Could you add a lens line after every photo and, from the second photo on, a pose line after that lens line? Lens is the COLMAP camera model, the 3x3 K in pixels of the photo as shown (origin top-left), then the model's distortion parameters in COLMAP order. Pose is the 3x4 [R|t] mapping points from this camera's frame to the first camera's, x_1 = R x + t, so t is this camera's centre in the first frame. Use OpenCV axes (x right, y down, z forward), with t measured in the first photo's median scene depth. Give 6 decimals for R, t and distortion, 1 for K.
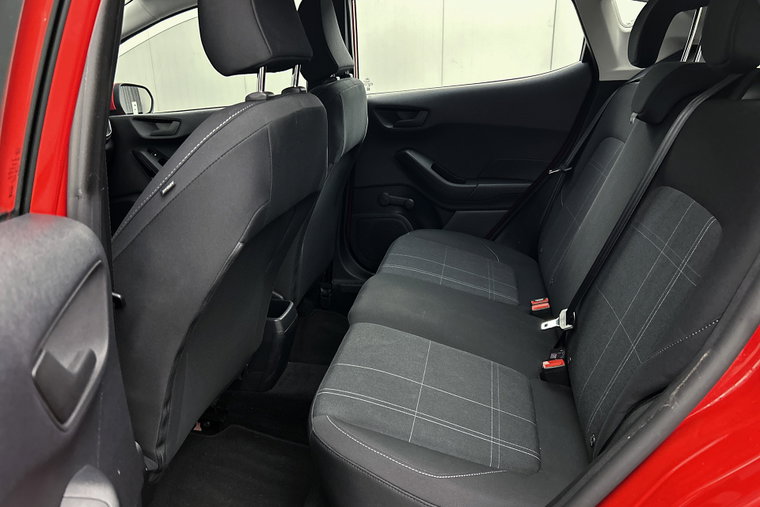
lens RADIAL K [[577.4, 0, 378.6], [0, 577.4, 255.3], [0, 0, 1]] dist [0.053875, -0.062875]
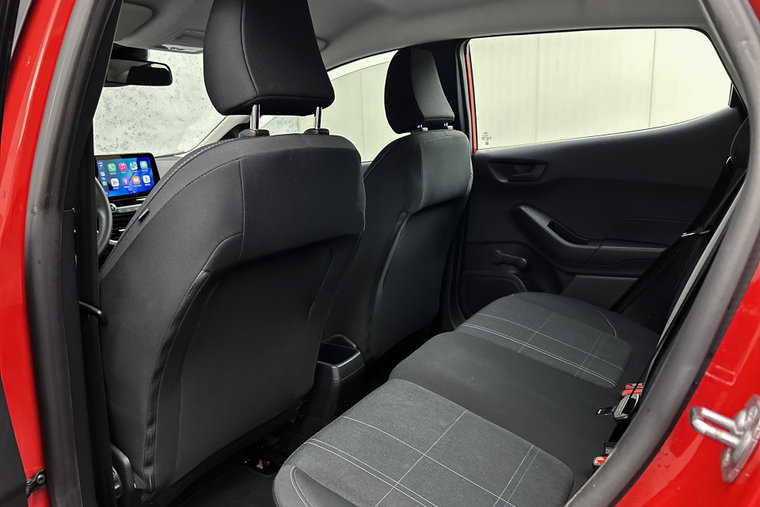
lens RADIAL K [[577.4, 0, 379.5], [0, 577.4, 253.8], [0, 0, 1]] dist [0.053875, -0.062875]
pose [[0.932875, 0.058189, -0.355468, 0.177349], [-0.098400, 0.990496, -0.096096, 0.006829], [0.346498, 0.124623, 0.929736, 0.067111]]
